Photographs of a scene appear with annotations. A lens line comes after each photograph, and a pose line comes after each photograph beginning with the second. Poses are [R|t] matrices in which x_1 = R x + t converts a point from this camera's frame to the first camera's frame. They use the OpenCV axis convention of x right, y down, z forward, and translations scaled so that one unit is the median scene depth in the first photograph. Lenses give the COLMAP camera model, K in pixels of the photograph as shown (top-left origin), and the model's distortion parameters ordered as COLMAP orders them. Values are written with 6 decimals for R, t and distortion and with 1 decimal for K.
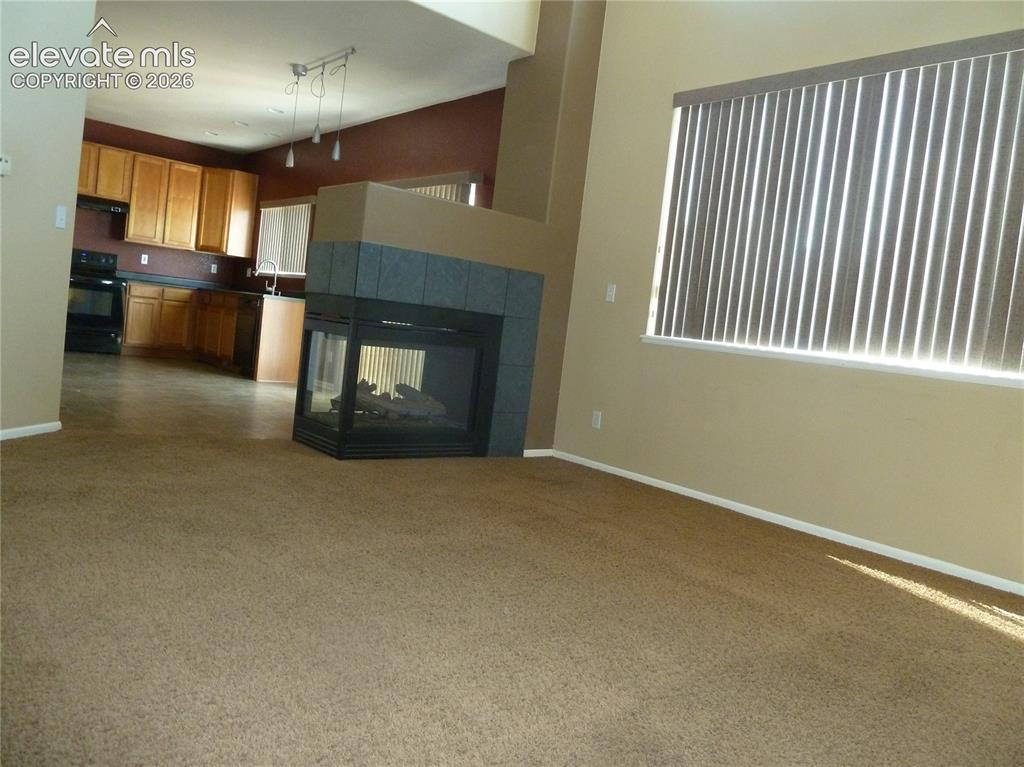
lens RADIAL K [[766.9, 0, 509.6], [0, 766.9, 382.3], [0, 0, 1]] dist [-0.036360, 0.007354]
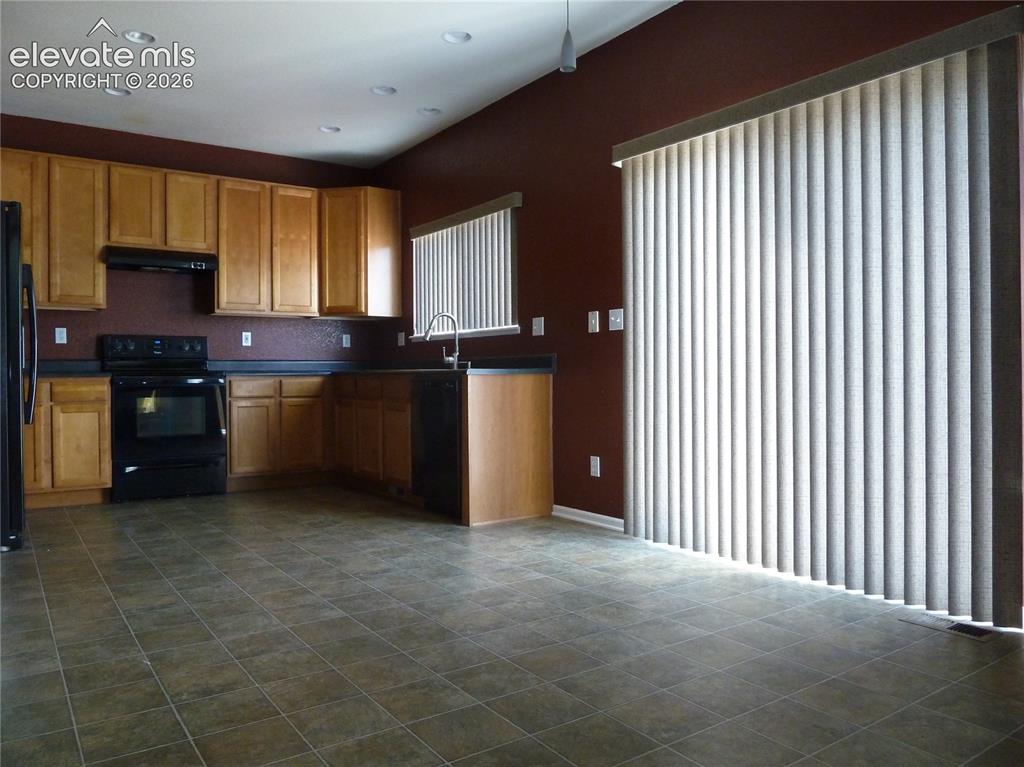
lens RADIAL K [[766.9, 0, 511.1], [0, 766.9, 381.0], [0, 0, 1]] dist [-0.036360, 0.007354]
pose [[0.987205, -0.123311, -0.101097, -0.200143], [0.116283, 0.990551, -0.072715, -0.053326], [0.109108, 0.060029, 0.992216, 0.386916]]
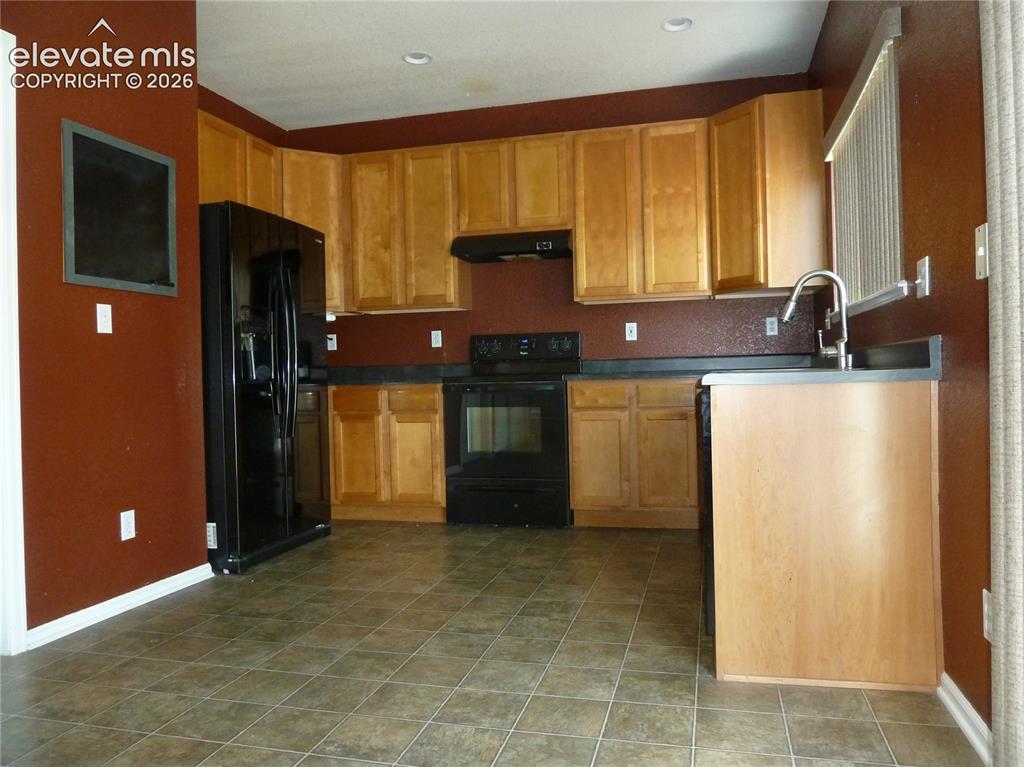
lens RADIAL K [[766.9, 0, 509.3], [0, 766.9, 377.9], [0, 0, 1]] dist [-0.036360, 0.007354]
pose [[0.564493, -0.127176, -0.815582, -0.111468], [0.031609, 0.990666, -0.132599, -0.066981], [0.824833, 0.049071, 0.563243, 0.665000]]
